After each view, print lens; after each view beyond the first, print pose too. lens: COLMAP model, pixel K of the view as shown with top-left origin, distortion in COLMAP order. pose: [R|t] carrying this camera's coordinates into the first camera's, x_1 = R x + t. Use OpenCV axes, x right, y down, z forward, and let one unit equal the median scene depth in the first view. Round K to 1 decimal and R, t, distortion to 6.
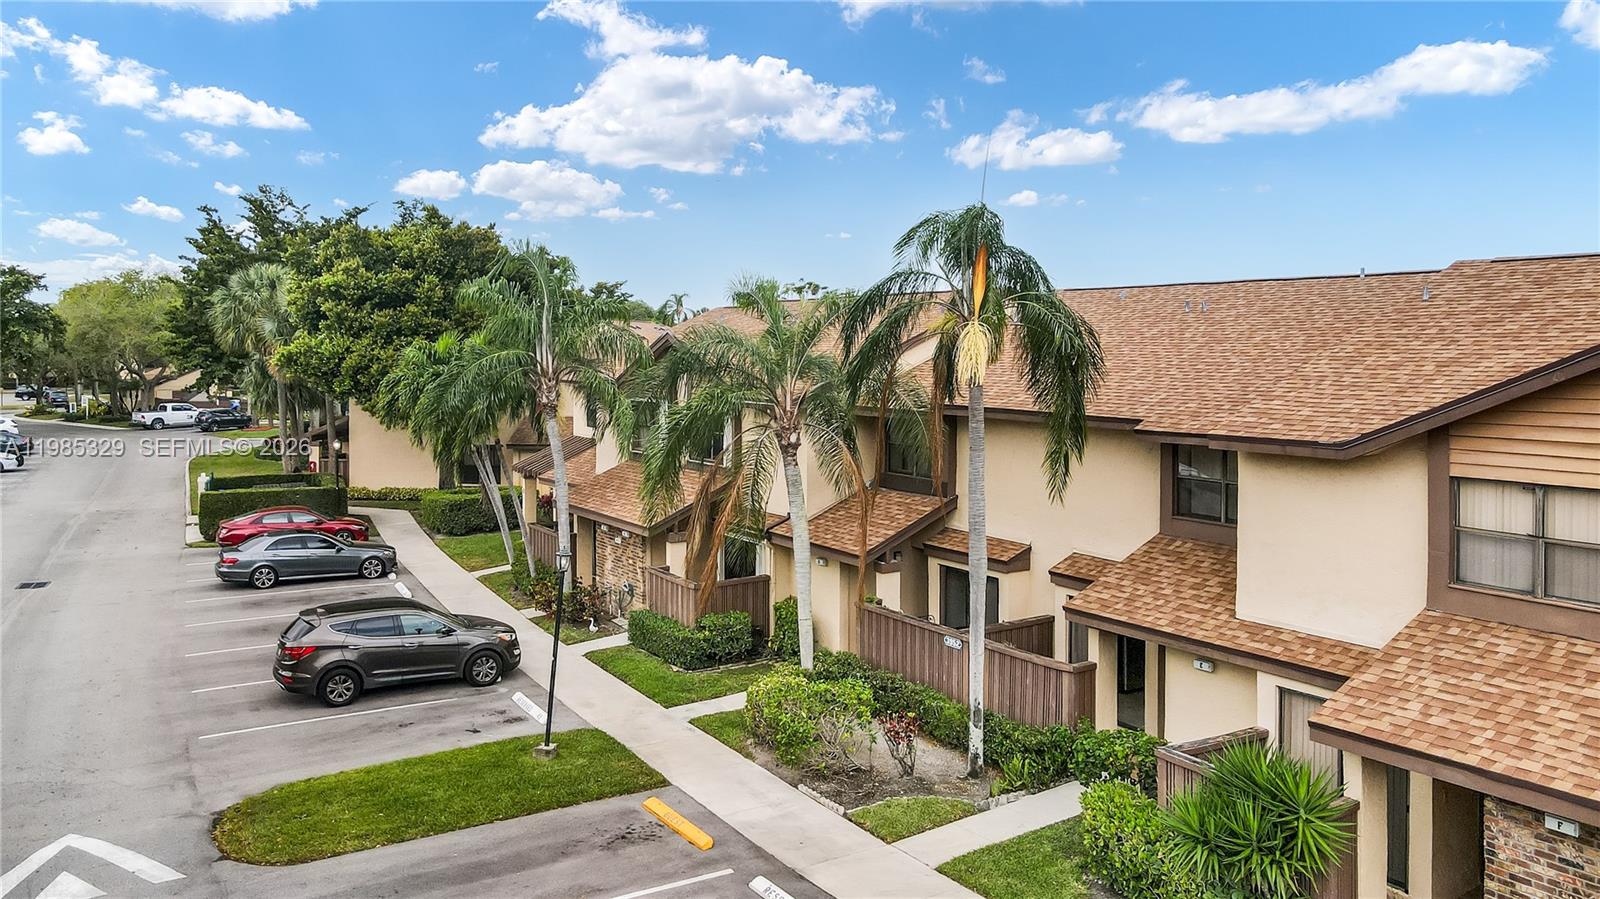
lens RADIAL K [[1227.9, 0, 800.0], [0, 1227.9, 449.5], [0, 0, 1]] dist [0.034238, 0.004882]
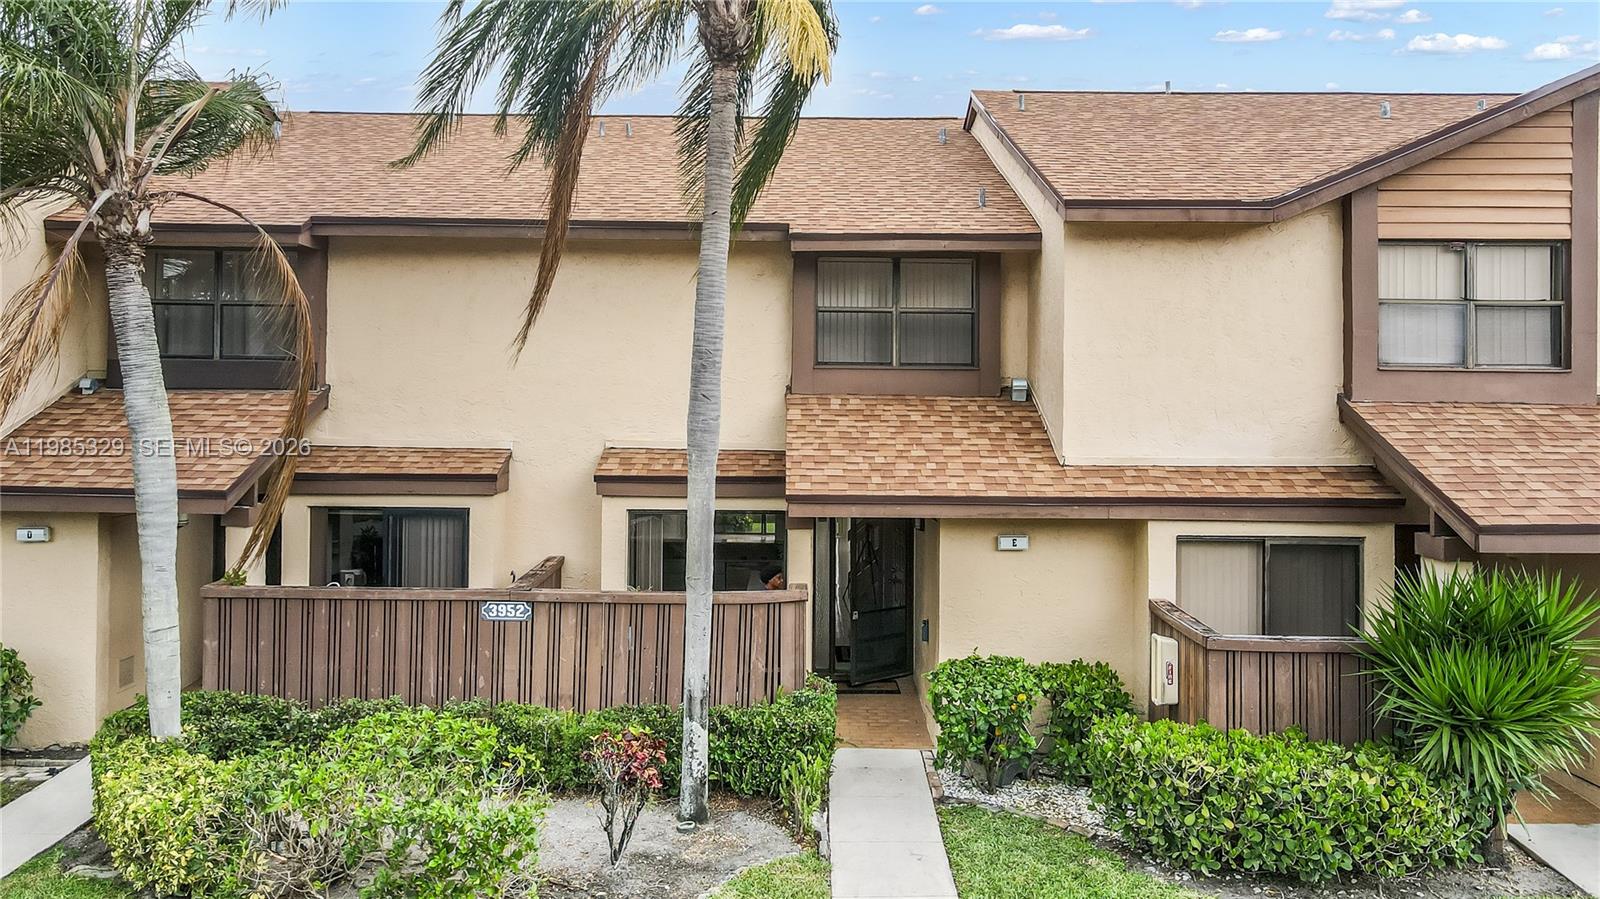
lens RADIAL K [[1180.0, 0, 800.0], [0, 1180.0, 449.5], [0, 0, 1]] dist [0.001664, 0.002974]
pose [[0.543505, 0.009398, 0.839353, -0.349578], [0.062680, 0.996691, -0.051747, 0.176976], [-0.837062, 0.080735, 0.541118, 0.865854]]
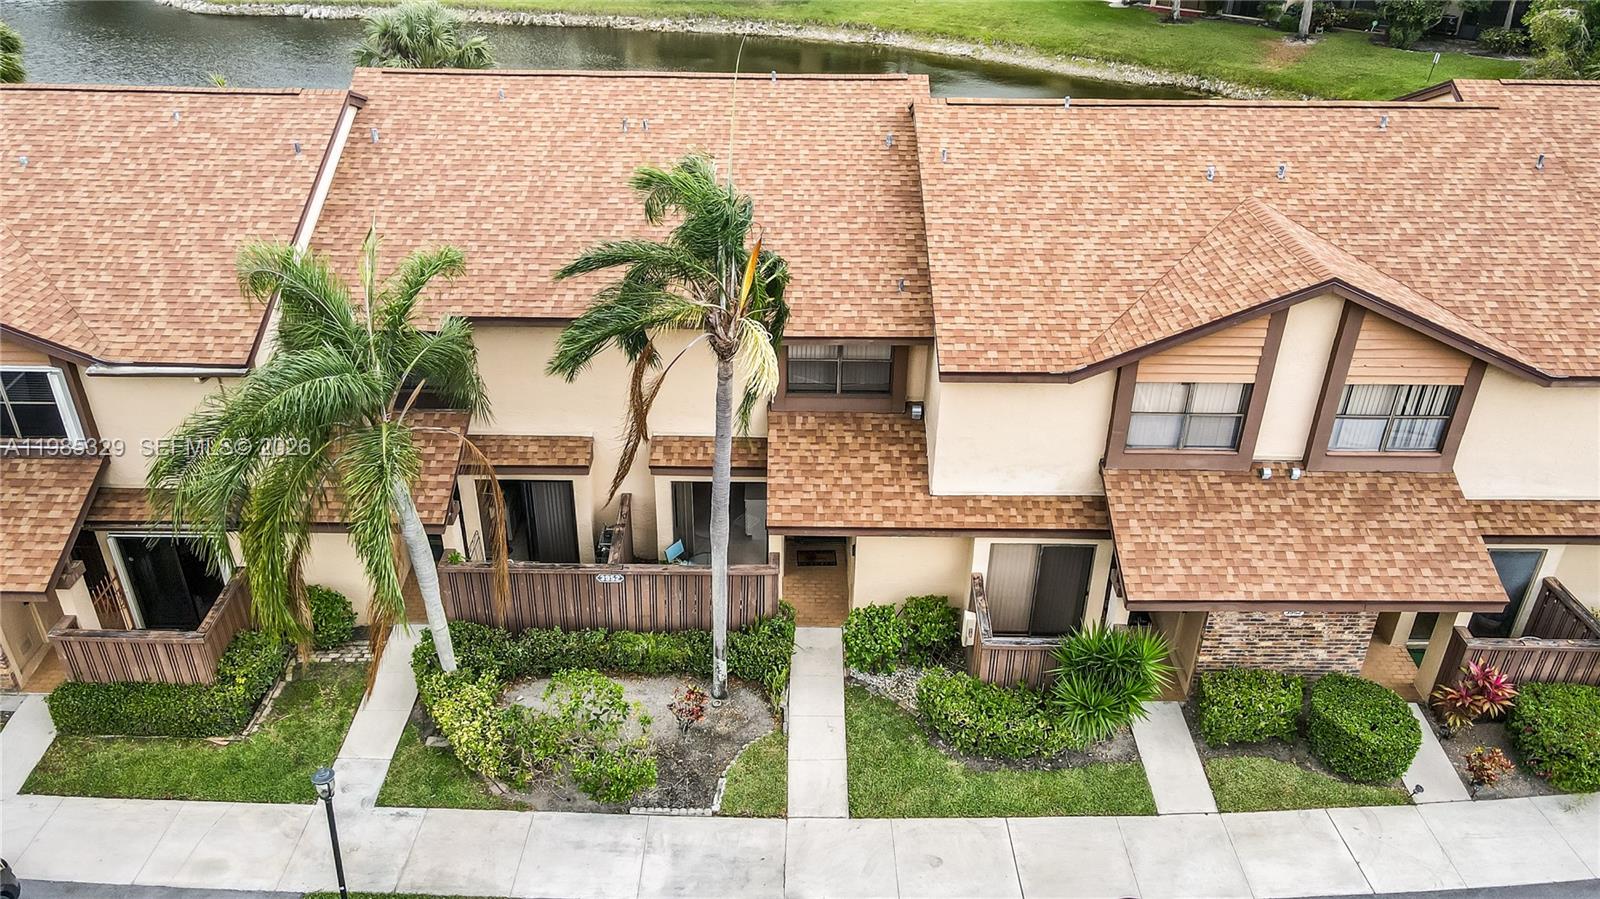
lens RADIAL K [[1227.9, 0, 800.0], [0, 1227.9, 449.5], [0, 0, 1]] dist [0.034238, 0.004882]
pose [[0.543027, -0.417007, 0.728853, -0.659179], [0.056173, 0.884072, 0.463963, -0.536572], [-0.837834, -0.211002, 0.503499, 0.584724]]
